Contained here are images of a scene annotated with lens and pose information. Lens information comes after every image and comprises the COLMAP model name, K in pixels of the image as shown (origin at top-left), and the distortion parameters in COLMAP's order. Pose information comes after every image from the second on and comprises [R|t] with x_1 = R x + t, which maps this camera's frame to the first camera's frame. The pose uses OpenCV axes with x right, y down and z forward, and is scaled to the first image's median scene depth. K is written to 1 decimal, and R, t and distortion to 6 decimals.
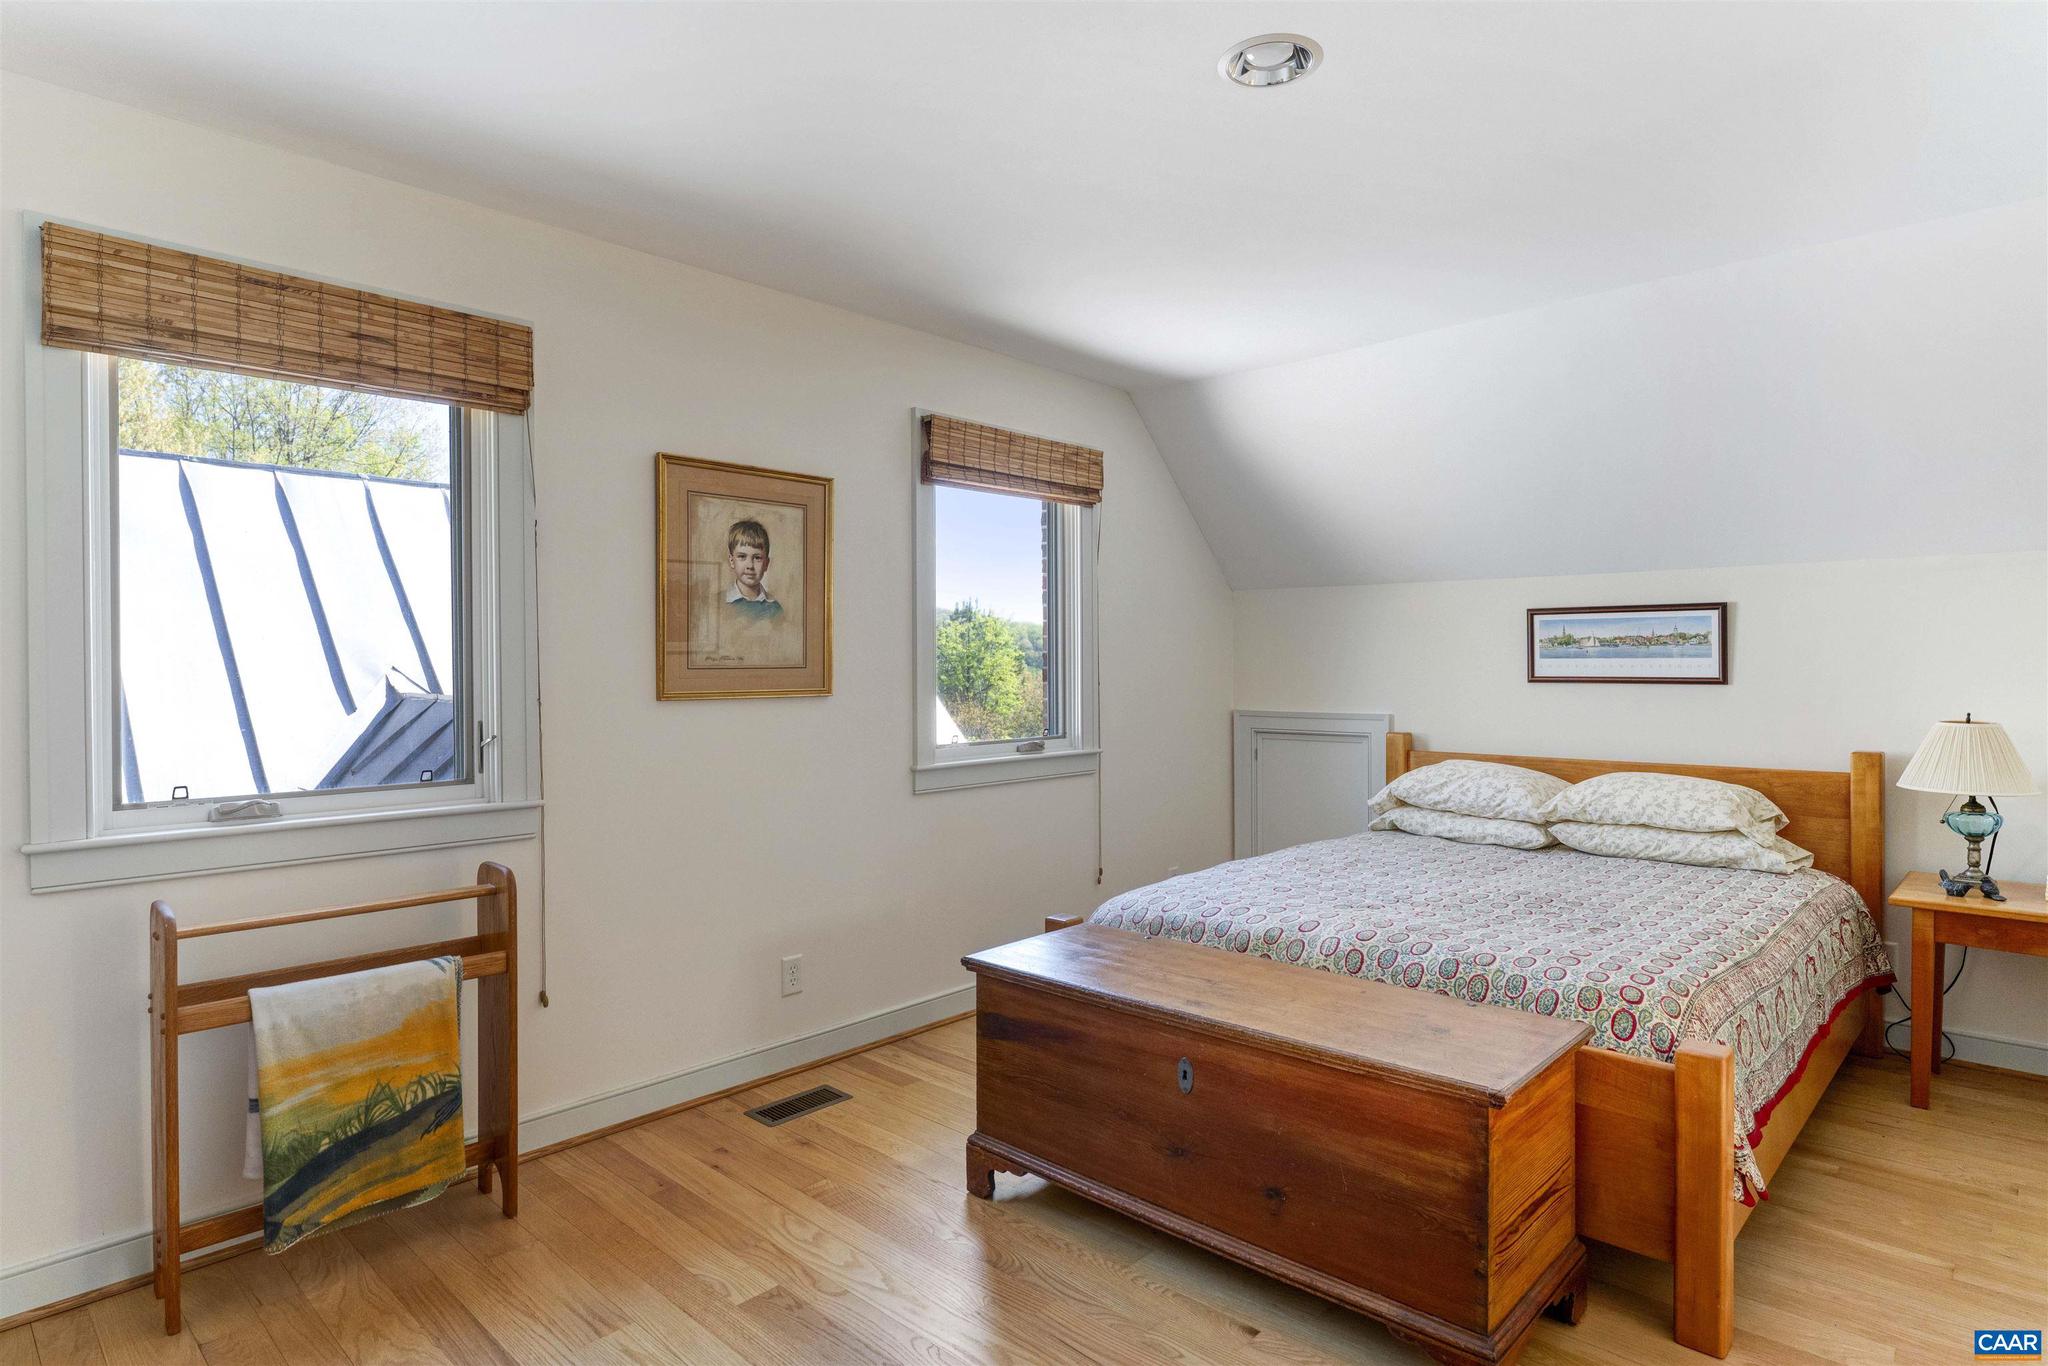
lens RADIAL K [[1098.3, 0, 1024.0], [0, 1098.3, 683.0], [0, 0, 1]] dist [-0.006853, -0.000957]
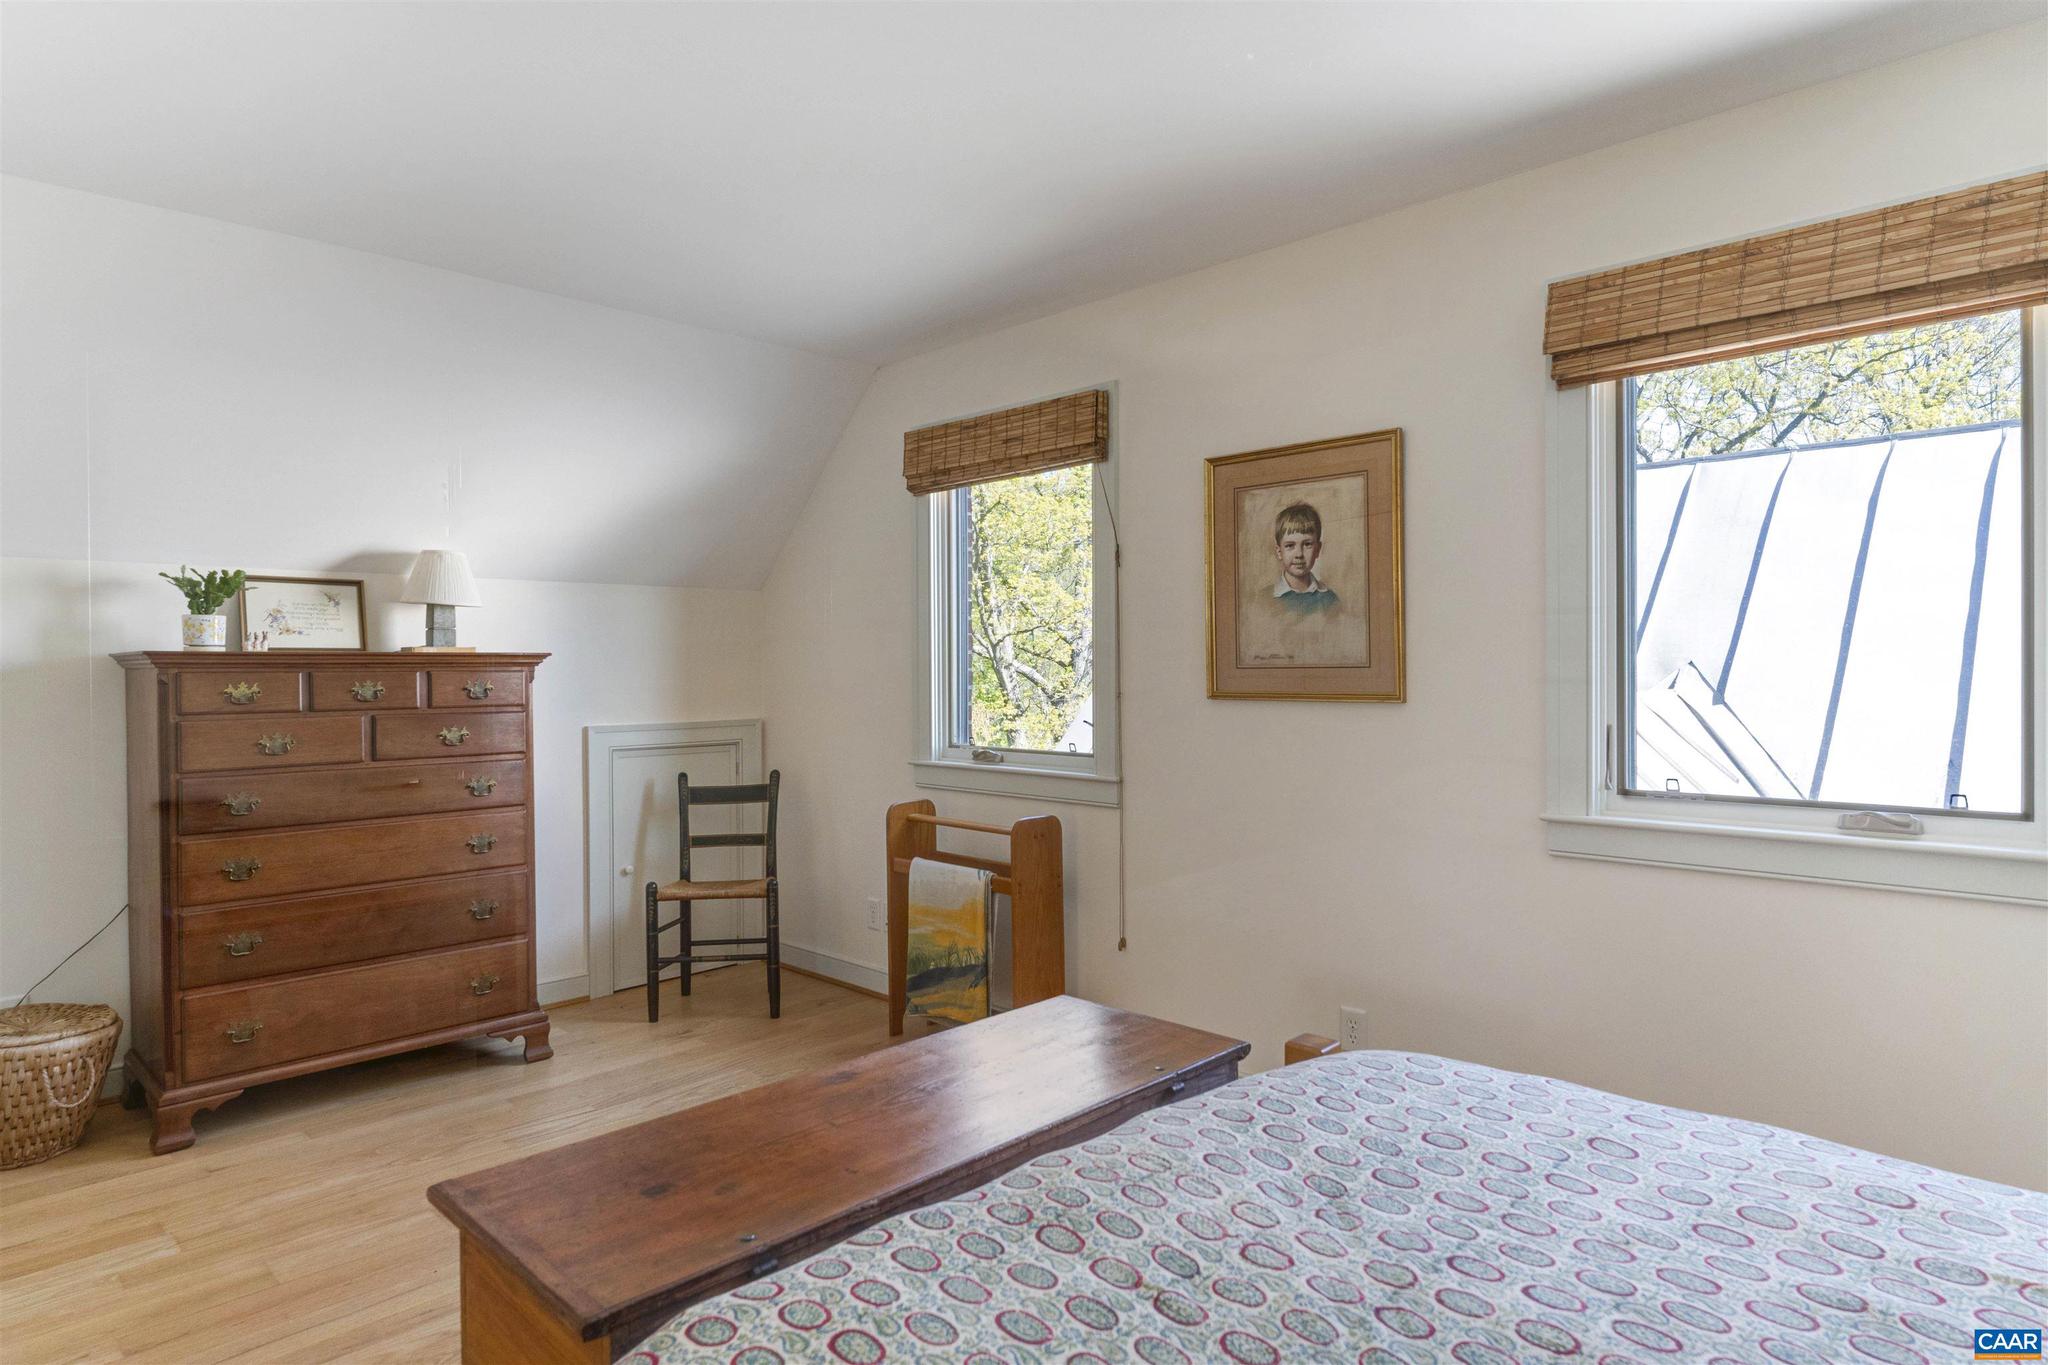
lens RADIAL K [[1151.6, 0, 1024.0], [0, 1151.6, 682.5], [0, 0, 1]] dist [-0.001601, -0.001777]
pose [[-0.020157, 0.019095, -0.999614, 0.710390], [-0.007936, 0.999783, 0.019258, -0.017771], [0.999765, 0.008321, -0.020001, 0.798829]]
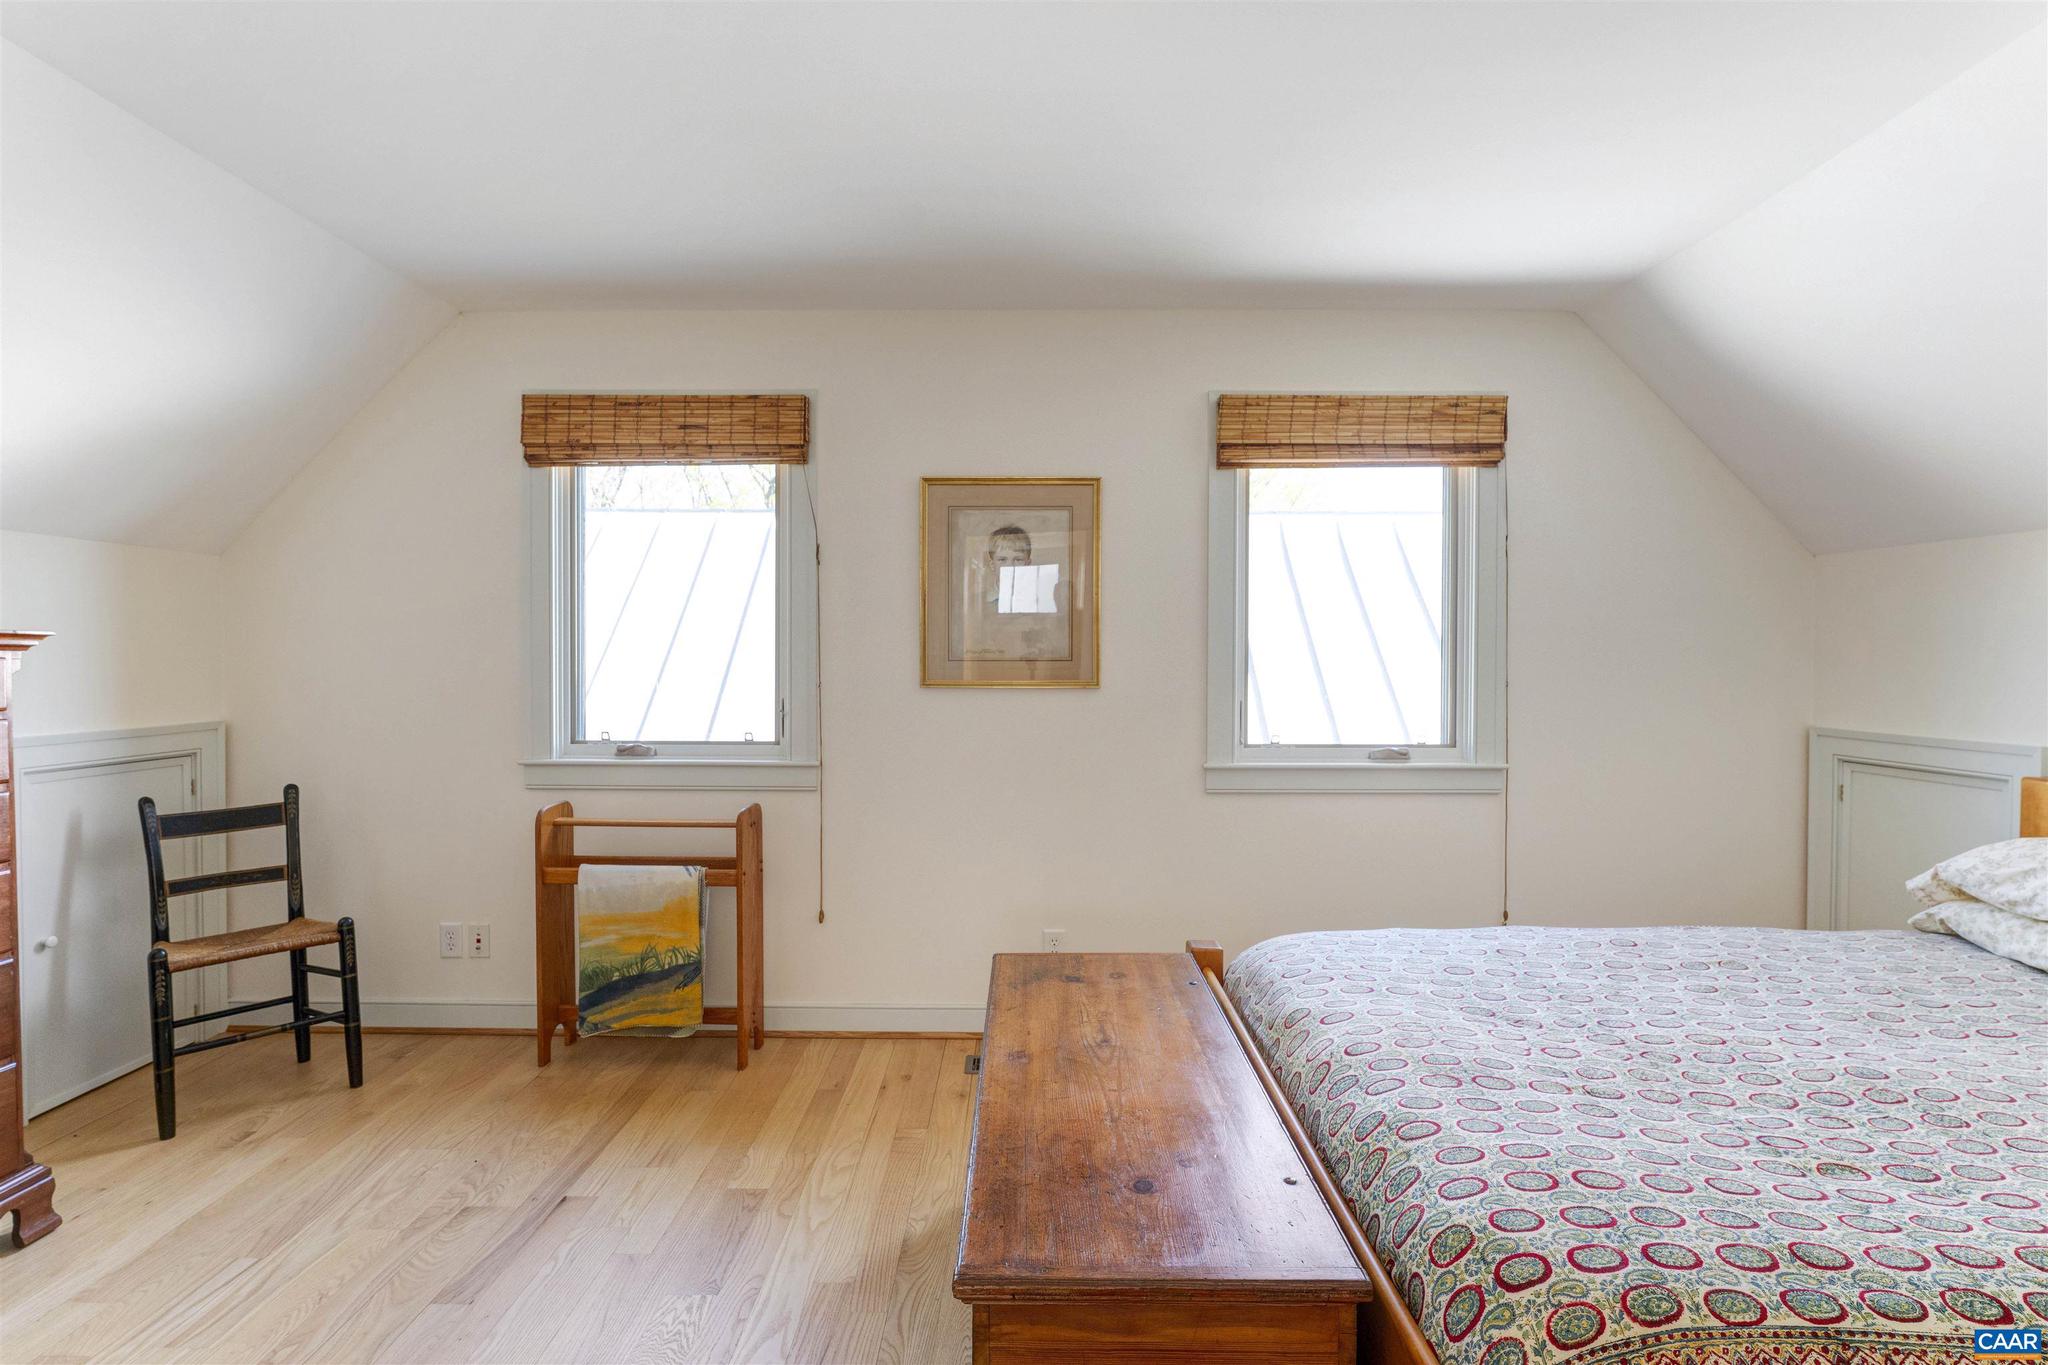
lens RADIAL K [[1003.8, 0, 1024.0], [0, 1003.8, 682.5], [0, 0, 1]] dist [-0.011339, -0.000675]
pose [[0.681534, 0.024378, -0.731380, 0.503061], [-0.017370, 0.999702, 0.017135, -0.009037], [0.731580, 0.001026, 0.681755, 0.324974]]
